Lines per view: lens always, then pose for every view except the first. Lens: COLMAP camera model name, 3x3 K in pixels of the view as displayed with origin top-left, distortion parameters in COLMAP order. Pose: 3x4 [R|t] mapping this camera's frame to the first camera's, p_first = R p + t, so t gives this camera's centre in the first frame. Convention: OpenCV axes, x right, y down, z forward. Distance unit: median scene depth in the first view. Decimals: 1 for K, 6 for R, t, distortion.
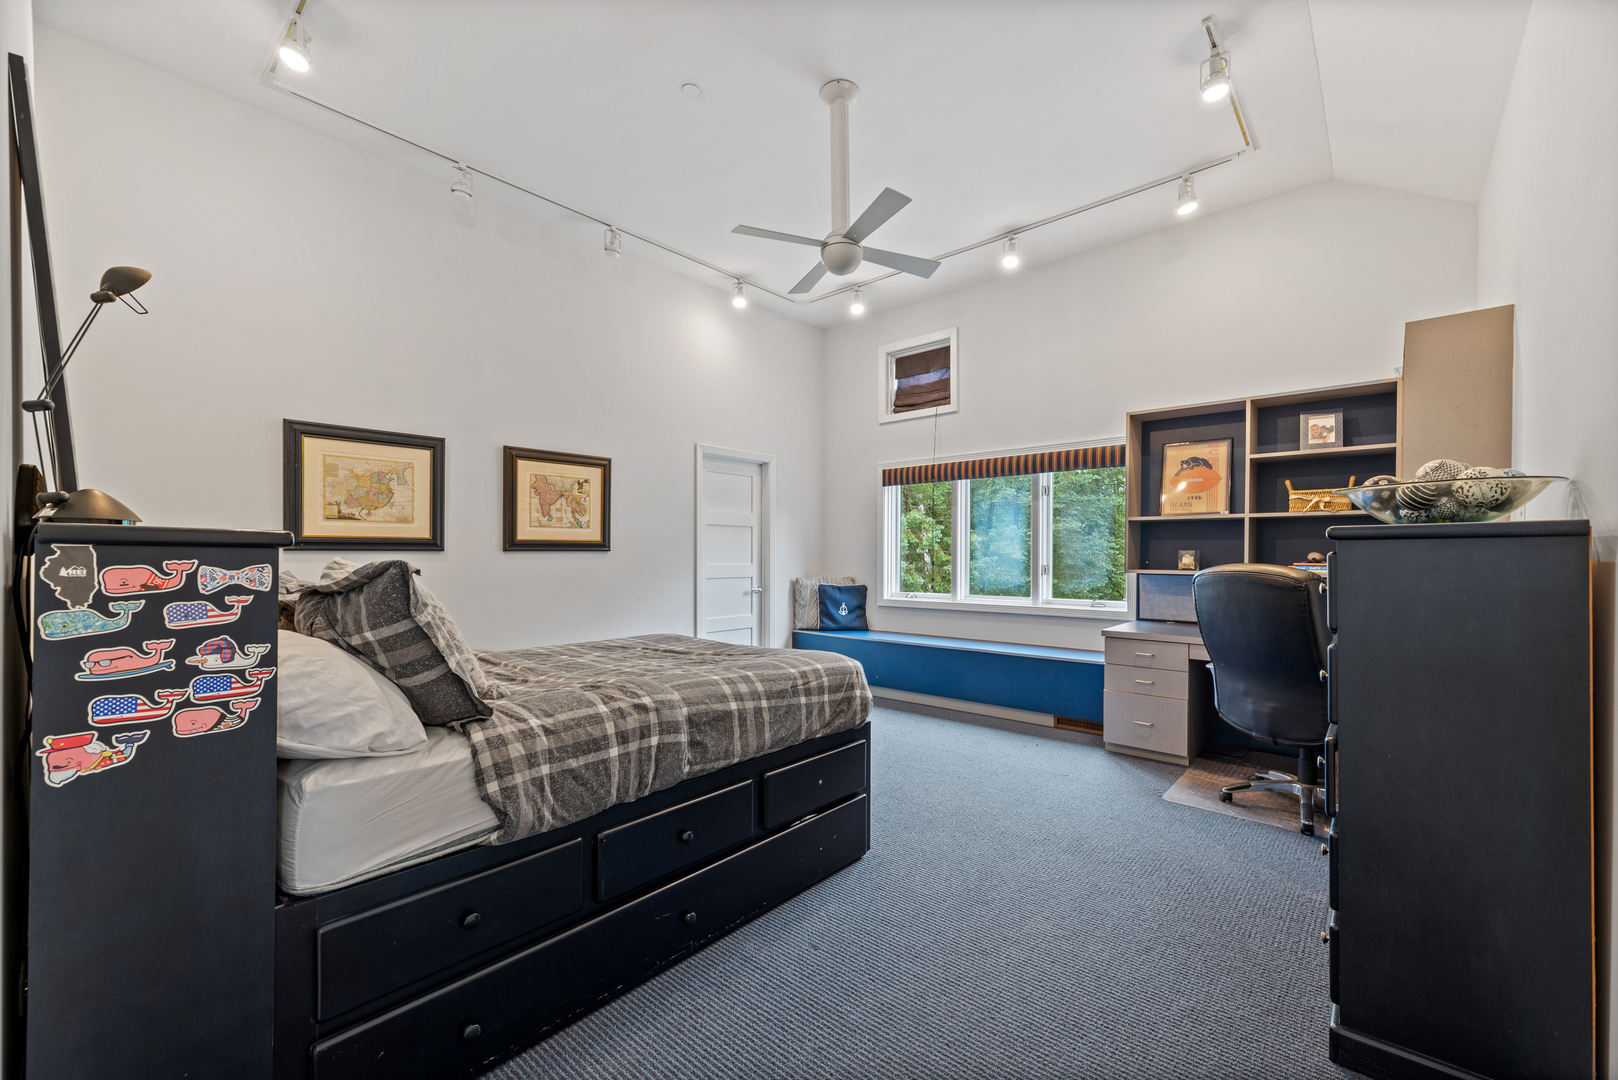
lens RADIAL K [[649.4, 0, 812.9], [0, 649.4, 553.5], [0, 0, 1]] dist [0.000320, 0.000184]
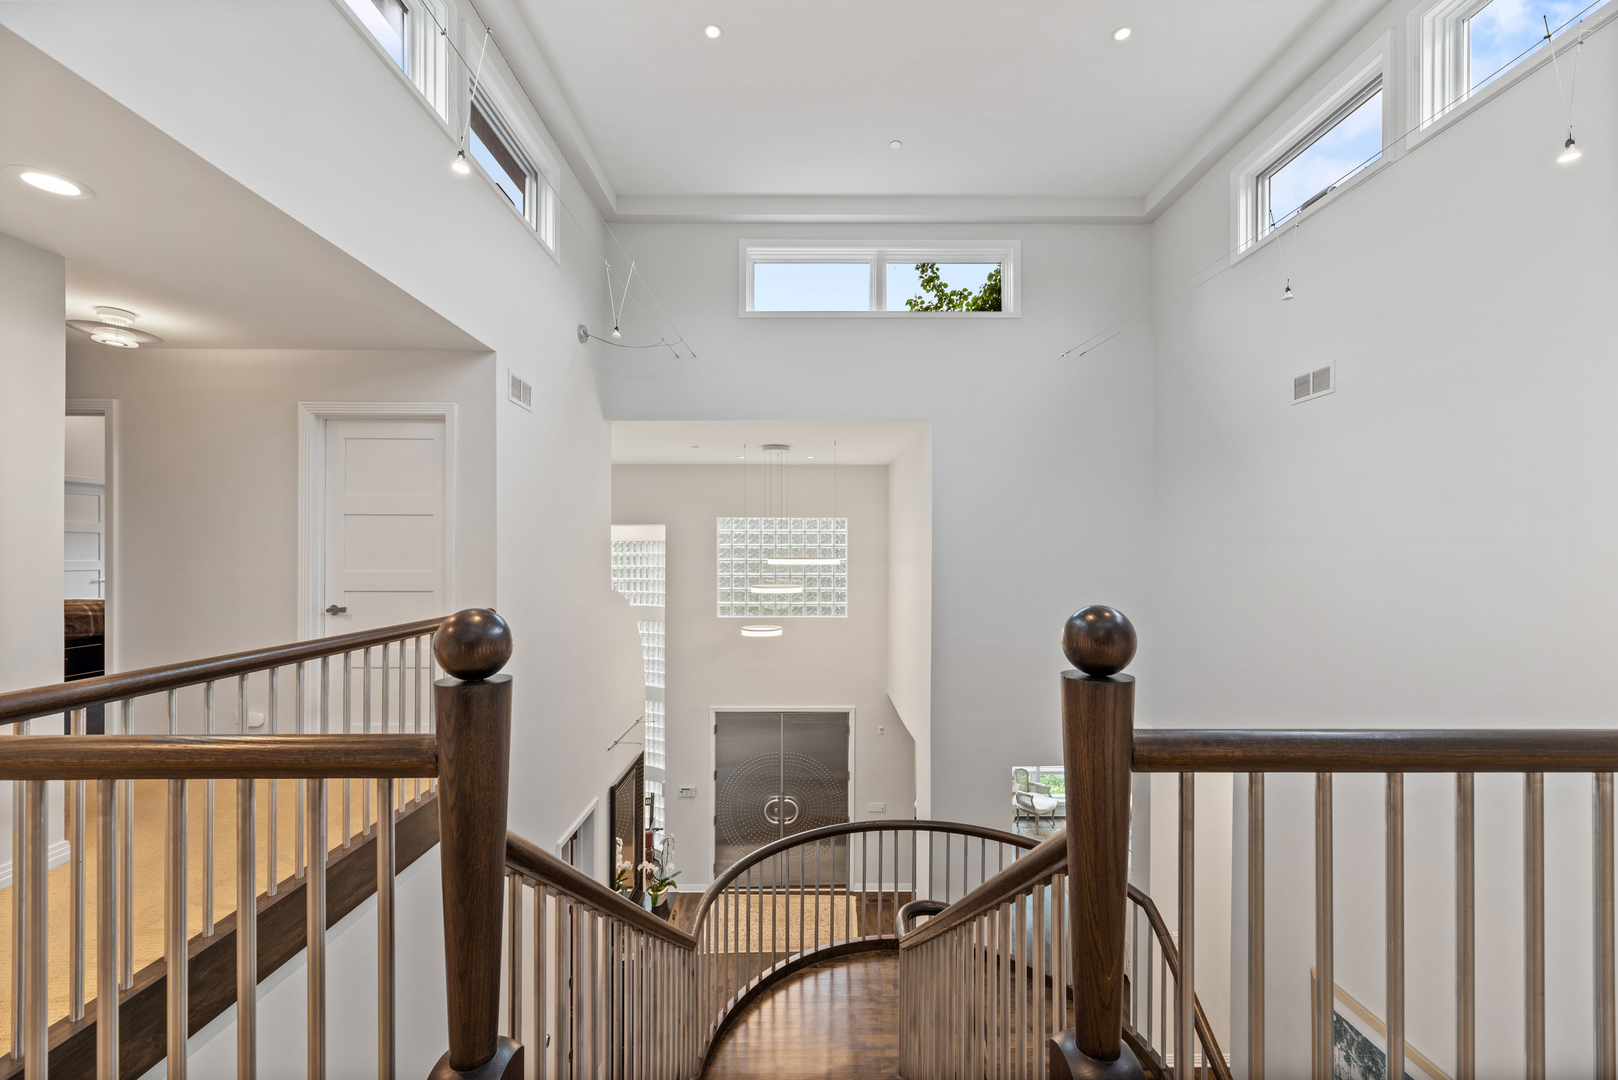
lens RADIAL K [[649.4, 0, 812.9], [0, 649.4, 553.5], [0, 0, 1]] dist [0.000320, 0.000184]
pose [[0.737348, 0.000540, 0.675513, 0.247966], [-0.001313, 0.999999, 0.000634, -0.007202], [-0.675512, -0.001354, 0.737348, -2.810635]]
